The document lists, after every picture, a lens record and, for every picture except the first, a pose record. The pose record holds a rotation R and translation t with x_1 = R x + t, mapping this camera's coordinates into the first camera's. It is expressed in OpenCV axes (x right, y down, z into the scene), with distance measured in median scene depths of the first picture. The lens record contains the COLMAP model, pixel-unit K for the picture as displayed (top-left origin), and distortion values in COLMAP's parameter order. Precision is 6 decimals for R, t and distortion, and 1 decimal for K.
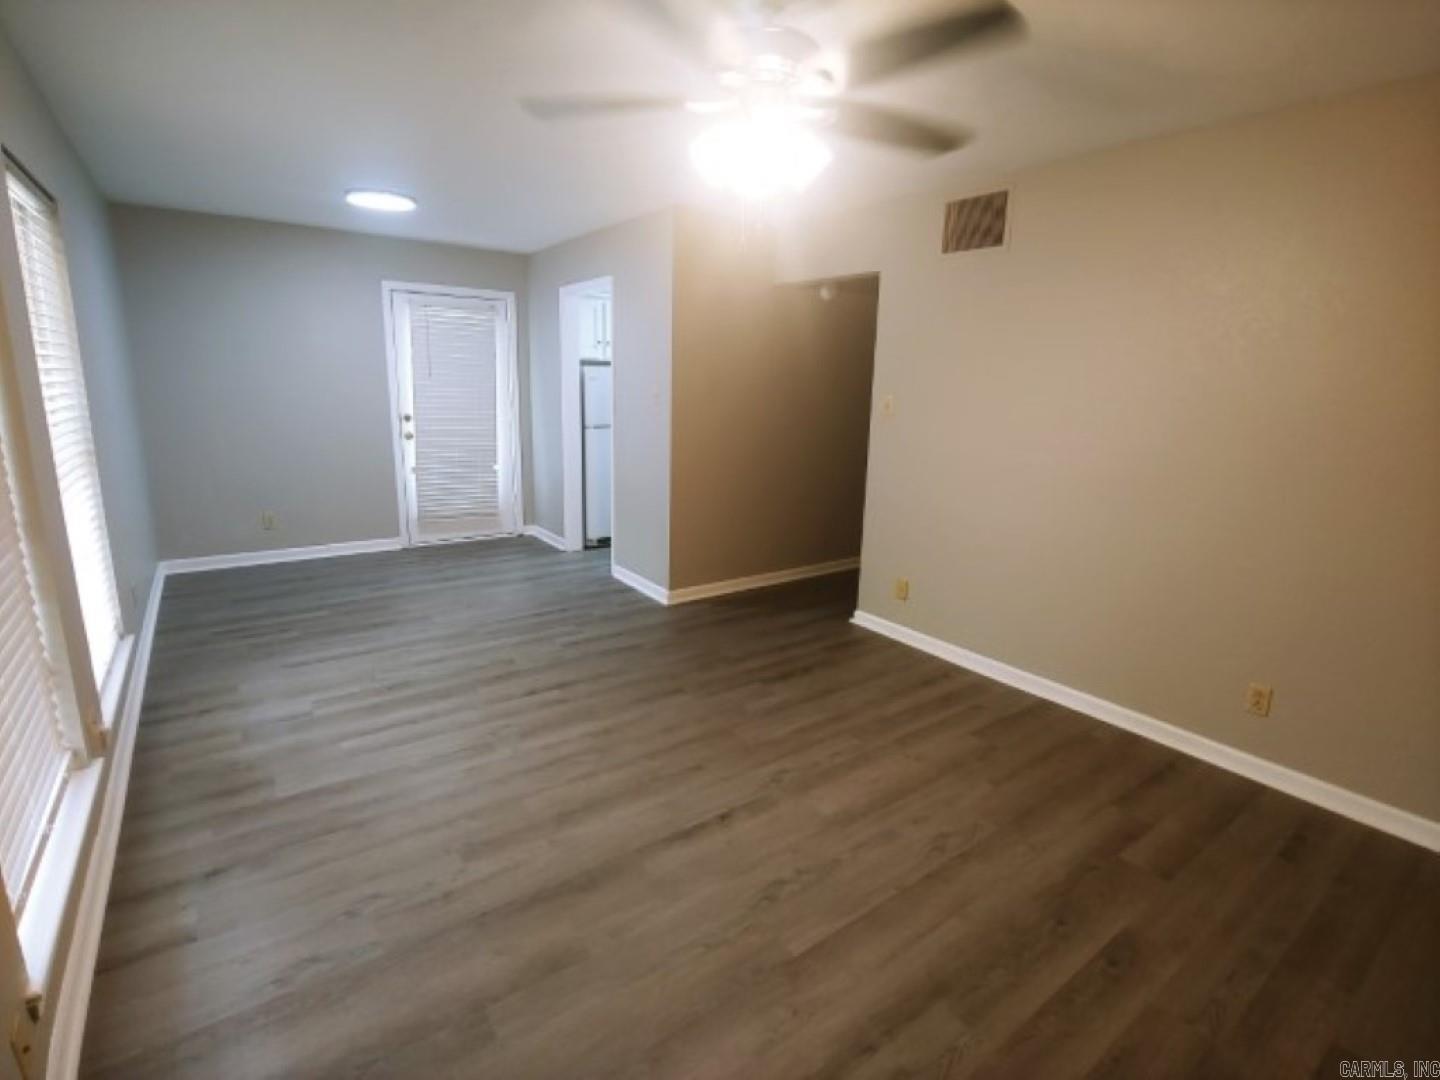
lens RADIAL K [[688.9, 0, 723.2], [0, 688.9, 530.2], [0, 0, 1]] dist [-0.014204, 0.000011]
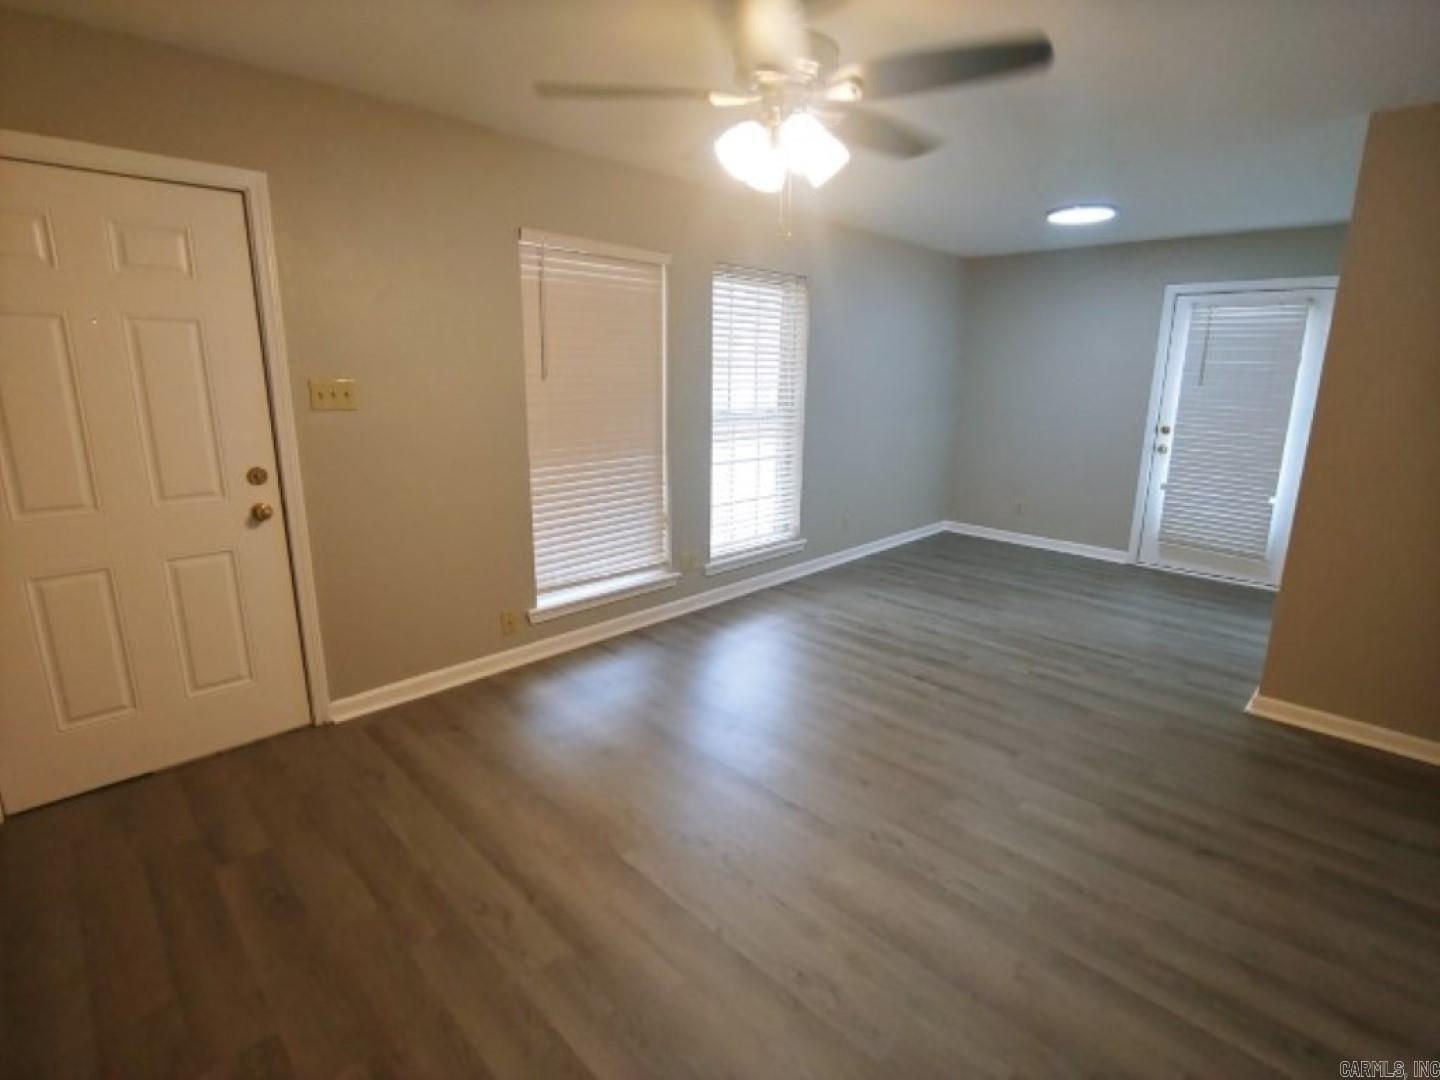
lens RADIAL K [[688.9, 0, 723.2], [0, 688.9, 530.2], [0, 0, 1]] dist [-0.014204, 0.000011]
pose [[0.157849, 0.196052, -0.967805, 0.514824], [-0.222691, 0.961912, 0.158537, -0.064120], [0.962025, 0.190497, 0.195496, 0.367103]]
